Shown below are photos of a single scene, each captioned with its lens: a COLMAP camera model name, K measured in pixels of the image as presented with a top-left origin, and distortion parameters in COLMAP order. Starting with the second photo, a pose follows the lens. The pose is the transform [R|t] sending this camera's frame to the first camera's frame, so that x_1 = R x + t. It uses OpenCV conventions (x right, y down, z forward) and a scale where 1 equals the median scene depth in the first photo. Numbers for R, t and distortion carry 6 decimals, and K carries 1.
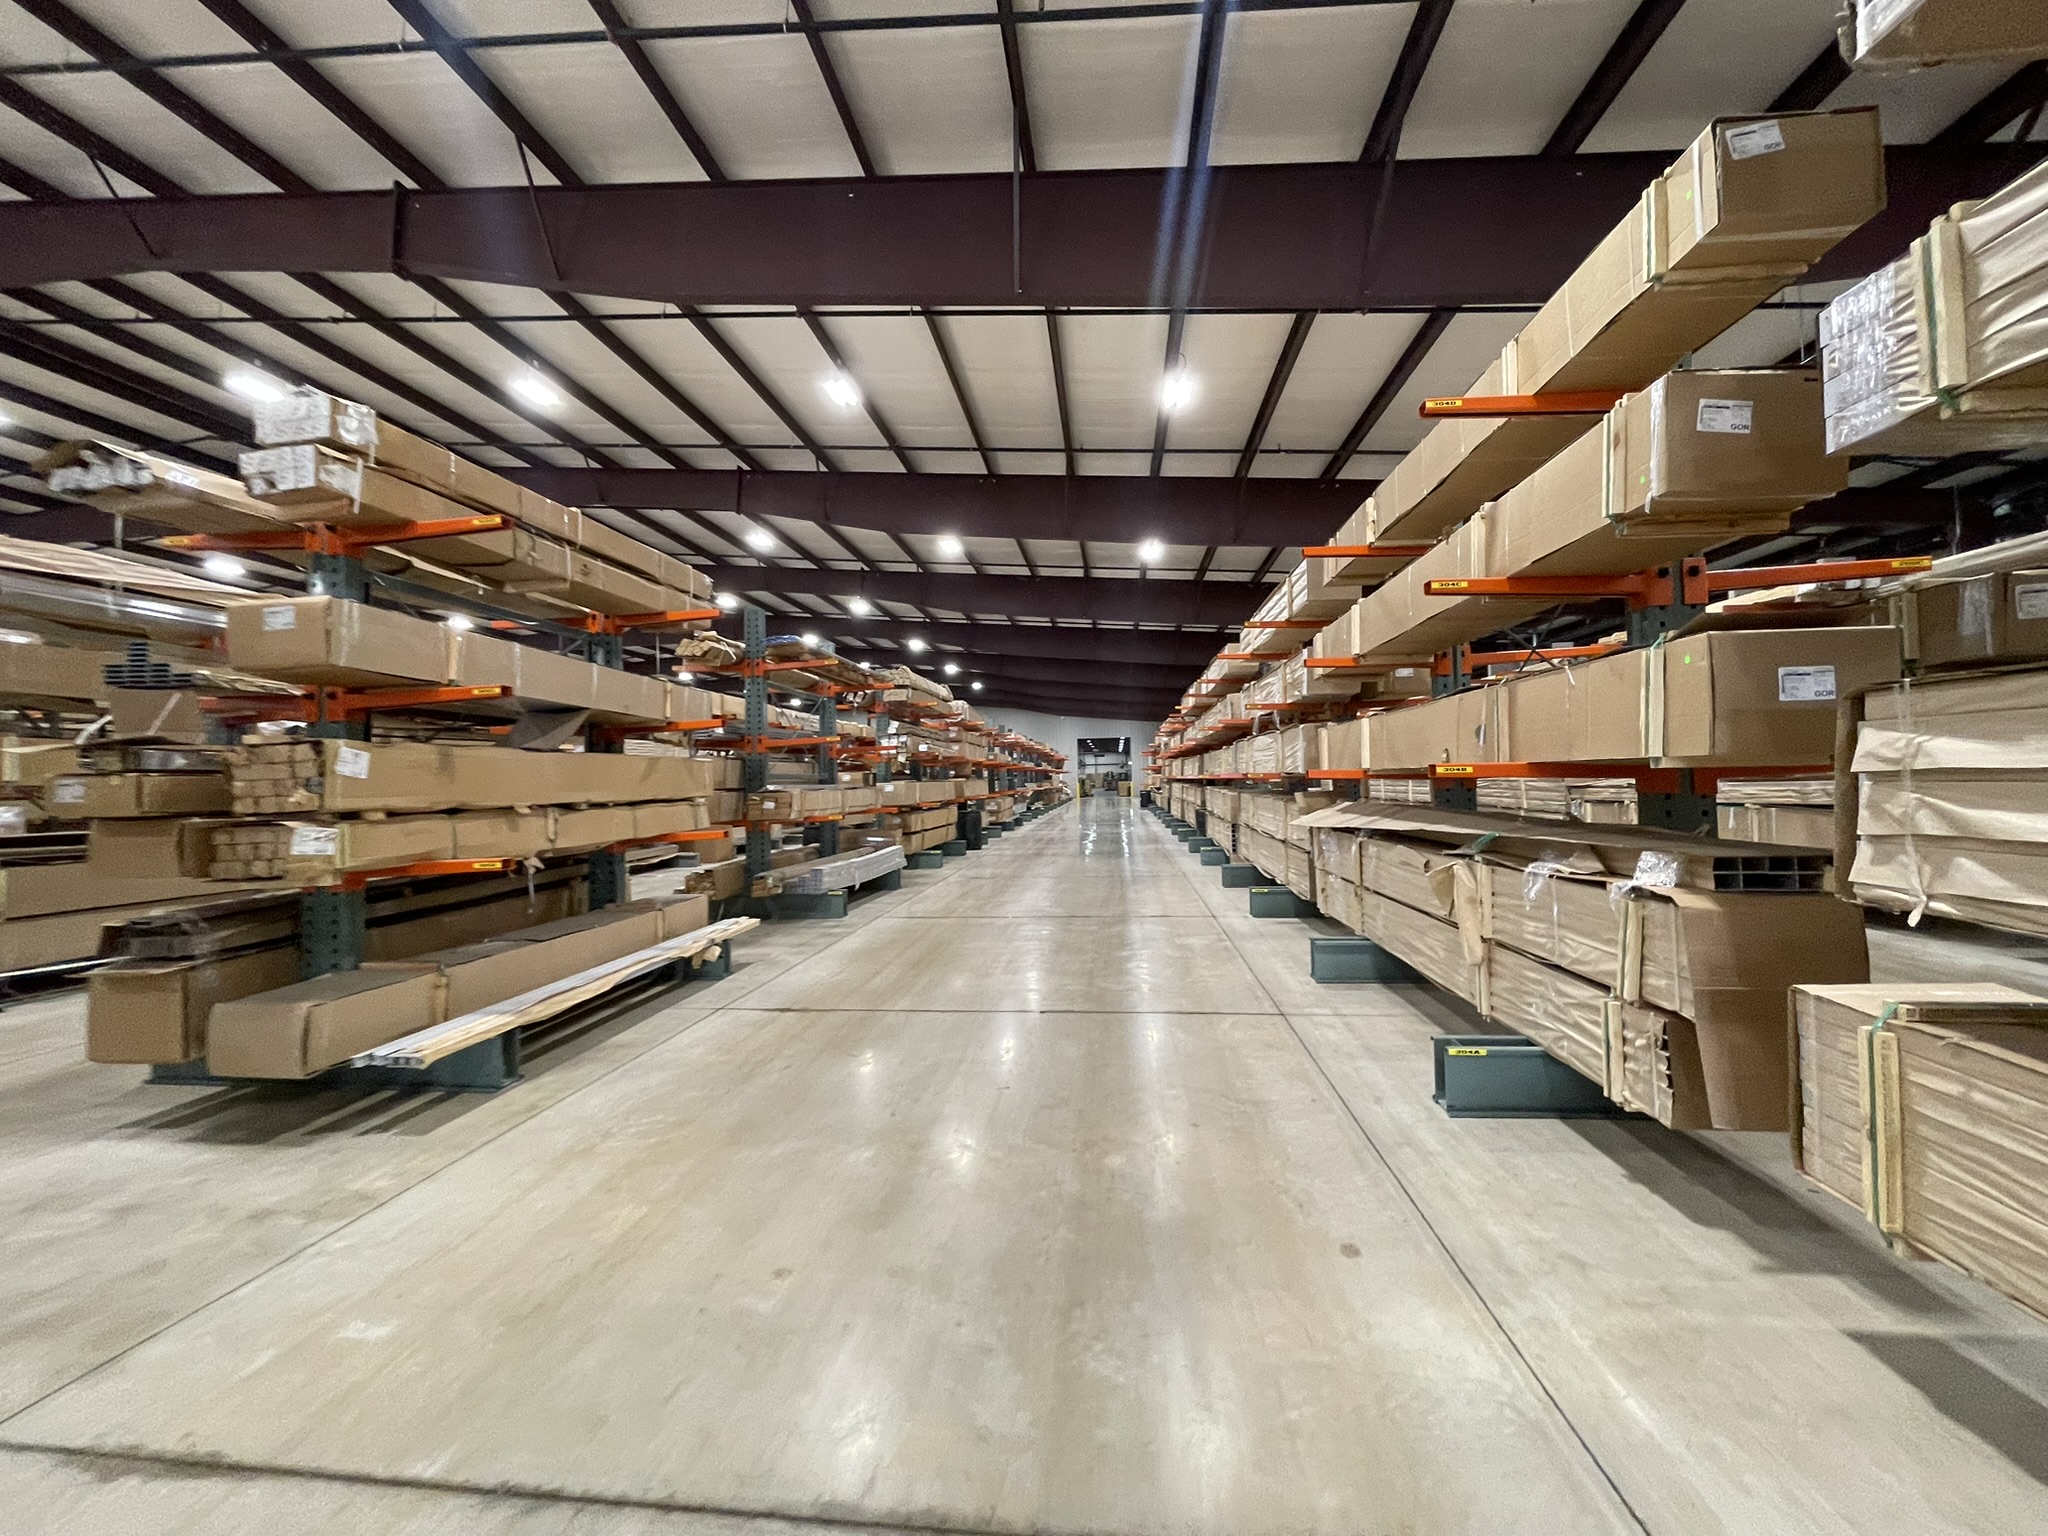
lens RADIAL K [[829.4, 0, 1024.0], [0, 829.4, 768.0], [0, 0, 1]] dist [-0.004054, 0.000234]
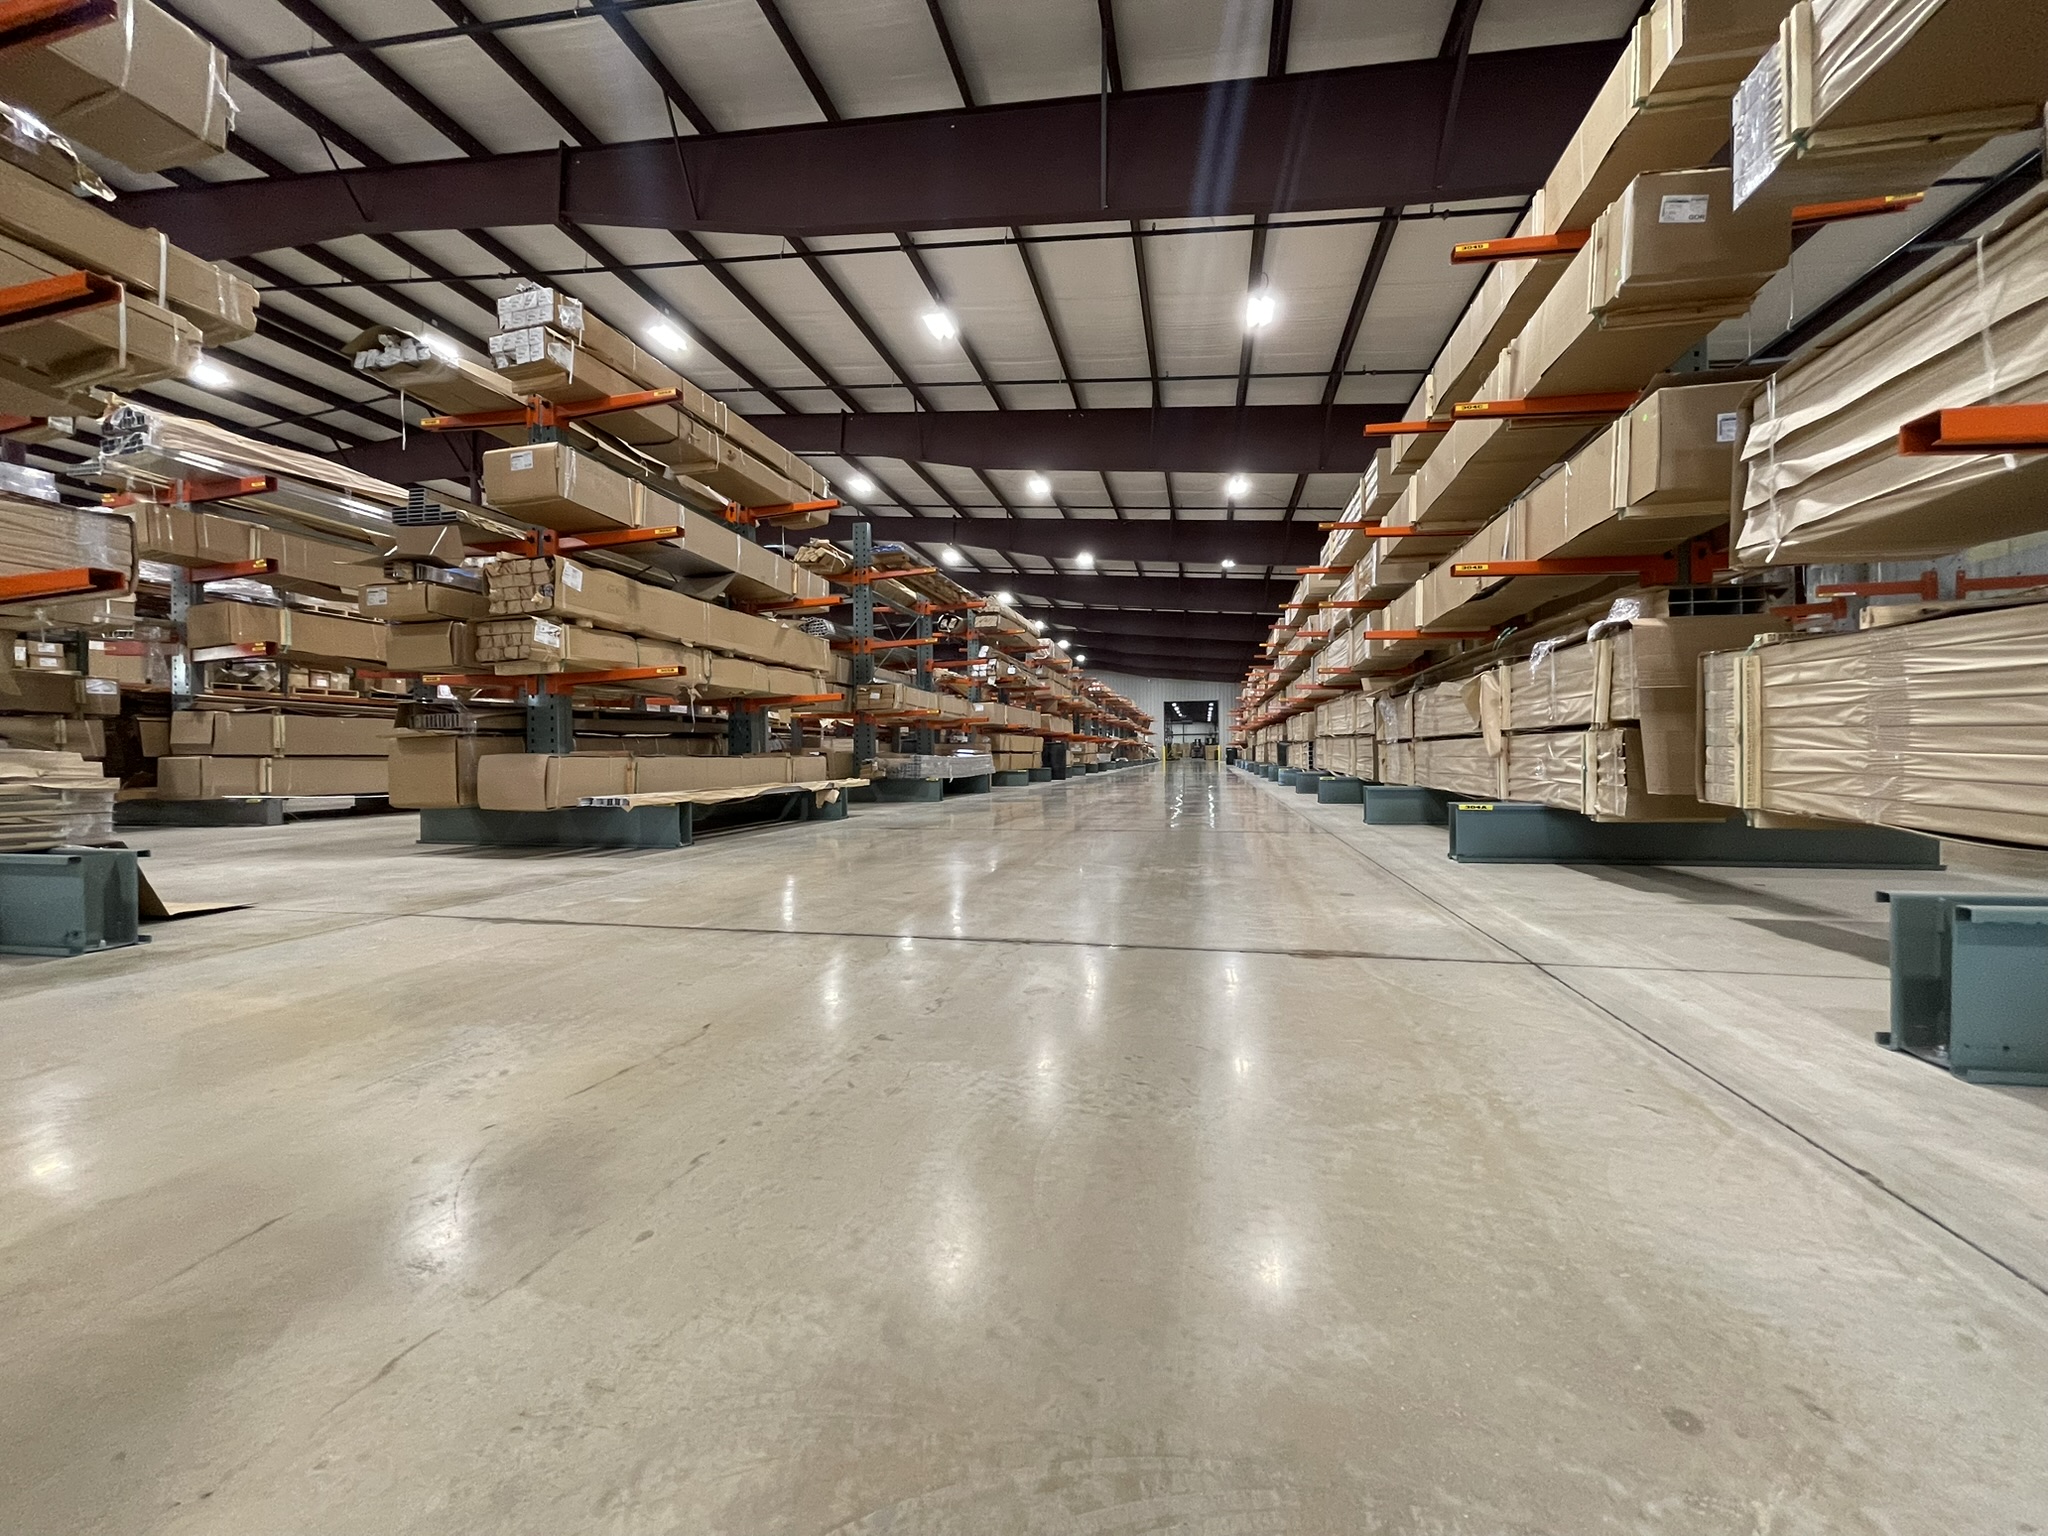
lens RADIAL K [[829.4, 0, 1024.0], [0, 829.4, 768.0], [0, 0, 1]] dist [-0.004054, 0.000234]
pose [[0.994578, 0.013229, -0.103149, 0.007840], [-0.009549, 0.999303, 0.036089, 0.093490], [0.103554, -0.034909, 0.994011, -0.085067]]
